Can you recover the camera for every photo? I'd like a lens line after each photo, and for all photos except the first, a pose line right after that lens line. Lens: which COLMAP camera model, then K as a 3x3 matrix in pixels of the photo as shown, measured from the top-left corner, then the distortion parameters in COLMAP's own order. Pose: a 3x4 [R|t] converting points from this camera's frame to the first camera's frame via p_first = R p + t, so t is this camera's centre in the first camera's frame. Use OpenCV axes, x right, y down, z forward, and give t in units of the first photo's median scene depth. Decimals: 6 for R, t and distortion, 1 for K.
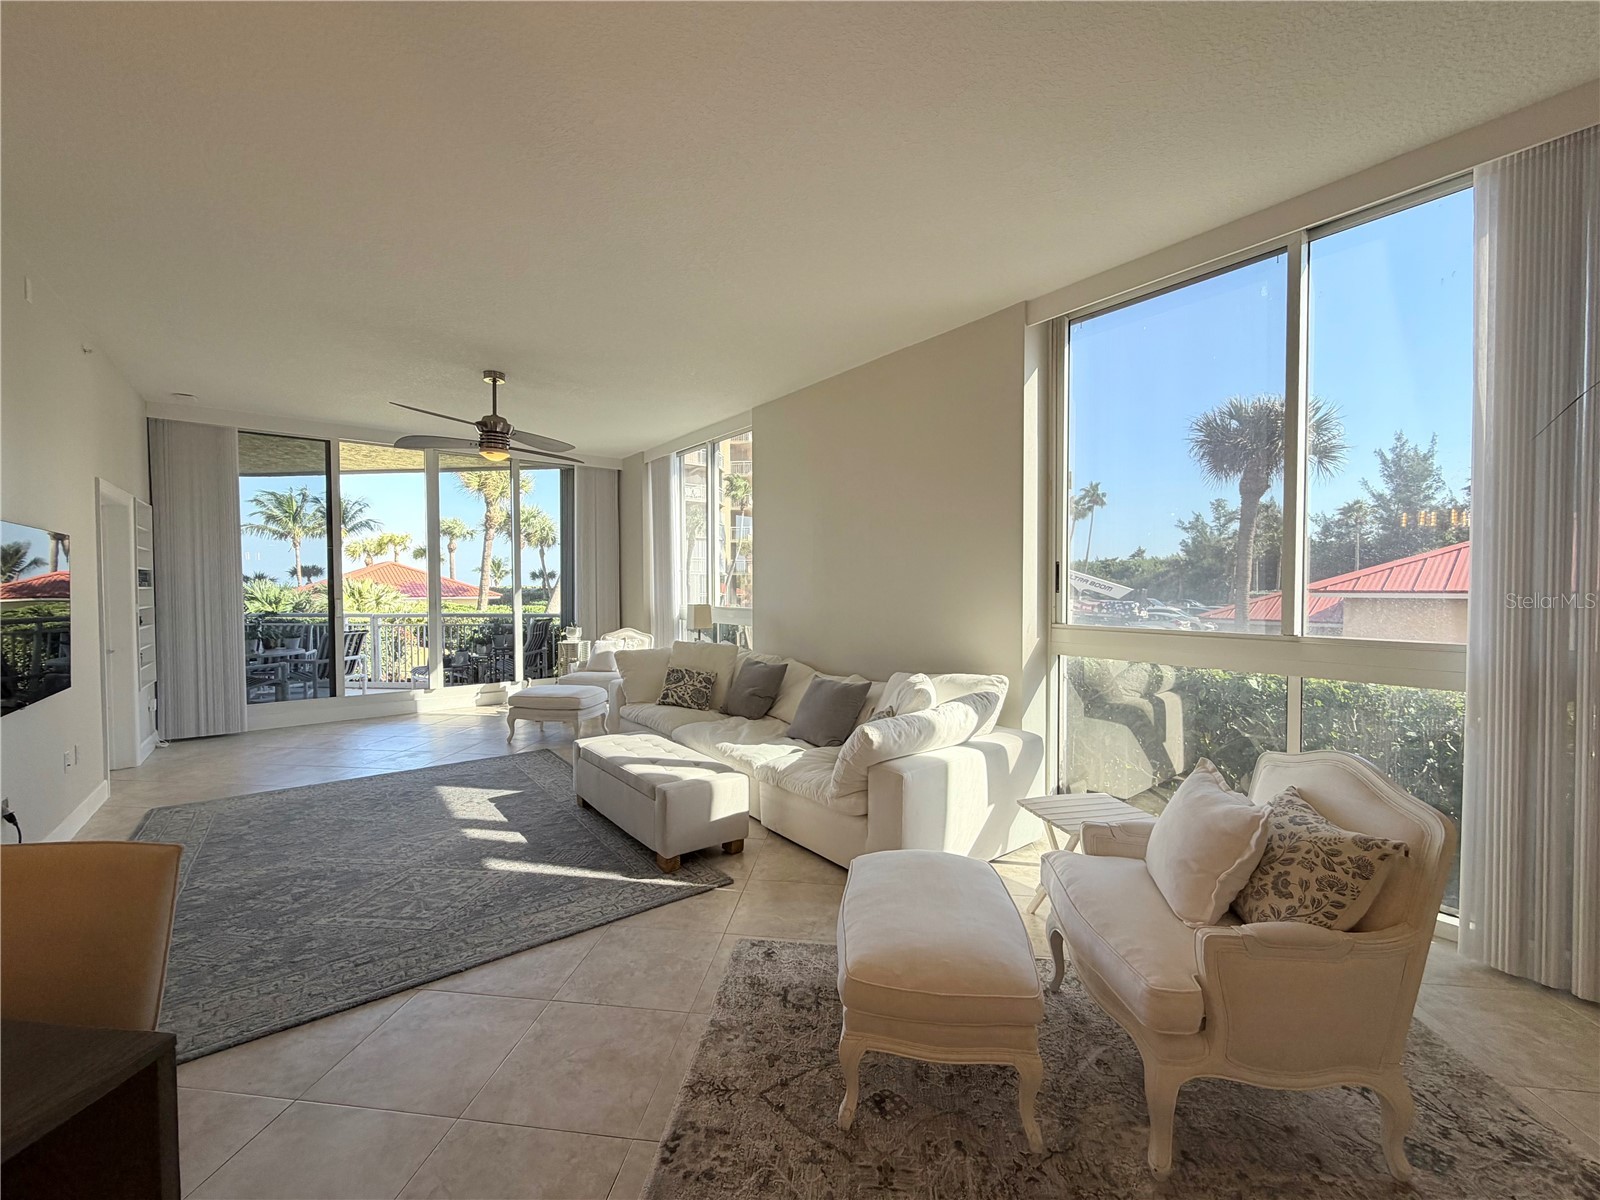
lens RADIAL K [[638.5, 0, 793.9], [0, 638.5, 600.4], [0, 0, 1]] dist [-0.000804, -0.000076]
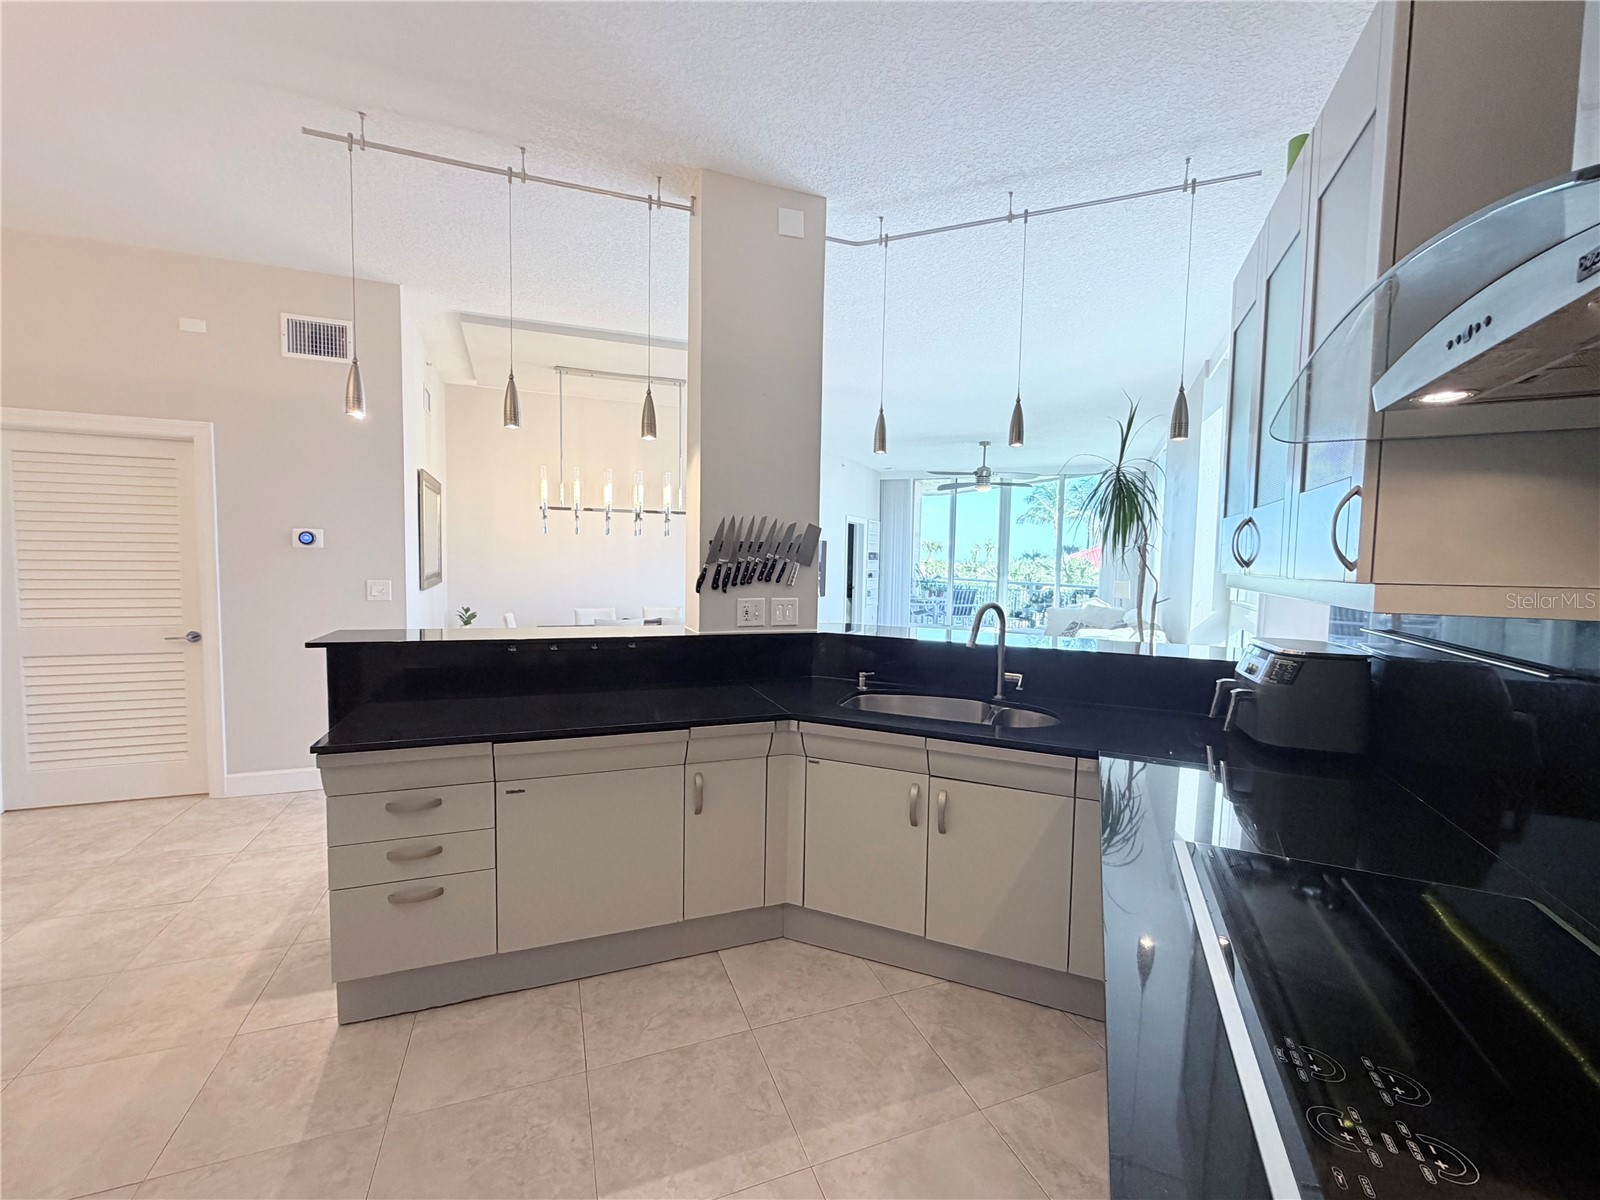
lens RADIAL K [[648.3, 0, 800.0], [0, 648.3, 600.0], [0, 0, 1]] dist [-0.001093, -0.000298]
pose [[0.486417, 0.068187, -0.871062, 0.705167], [-0.038317, 0.997656, 0.056699, -0.000556], [0.872886, 0.005797, 0.487889, -0.262935]]
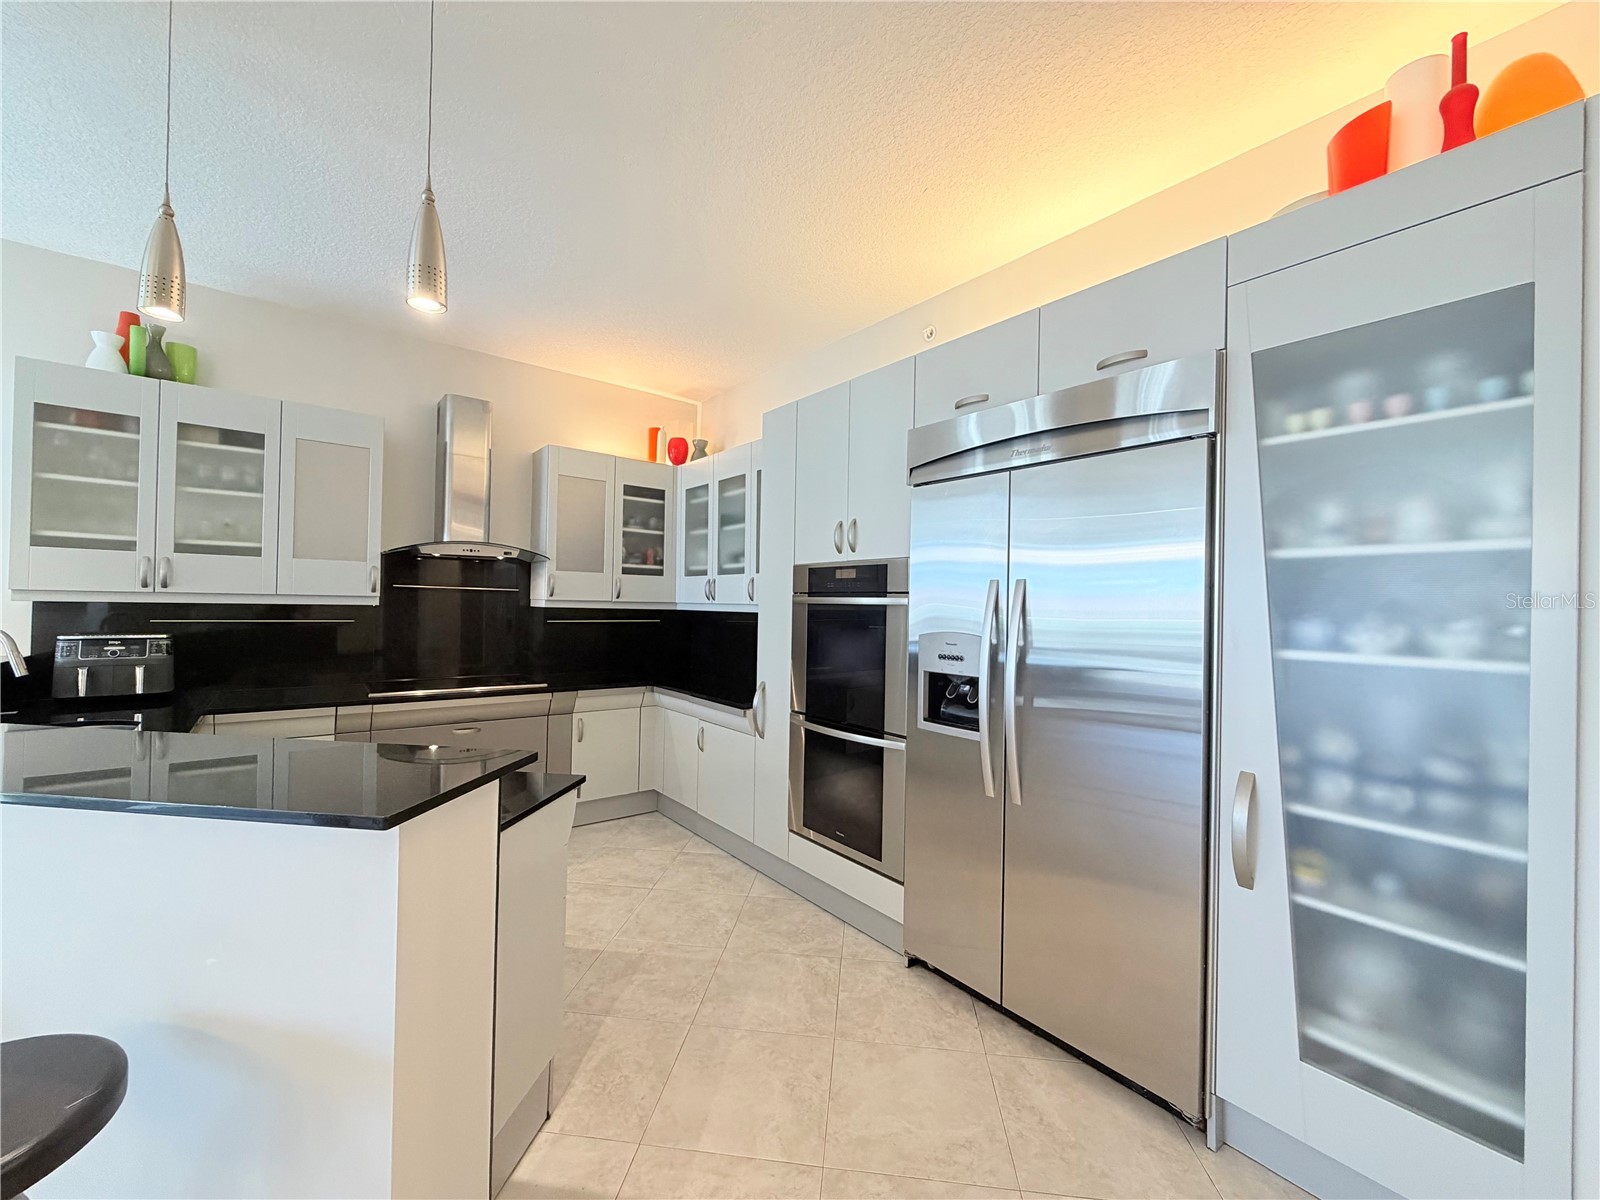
lens RADIAL K [[638.8, 0, 800.0], [0, 638.8, 600.0], [0, 0, 1]] dist [0.000526, -0.000133]
pose [[-0.017867, 0.008725, 0.999802, 0.043023], [0.004668, 0.999952, -0.008643, 0.008027], [-0.999829, 0.004512, -0.017907, -0.410806]]
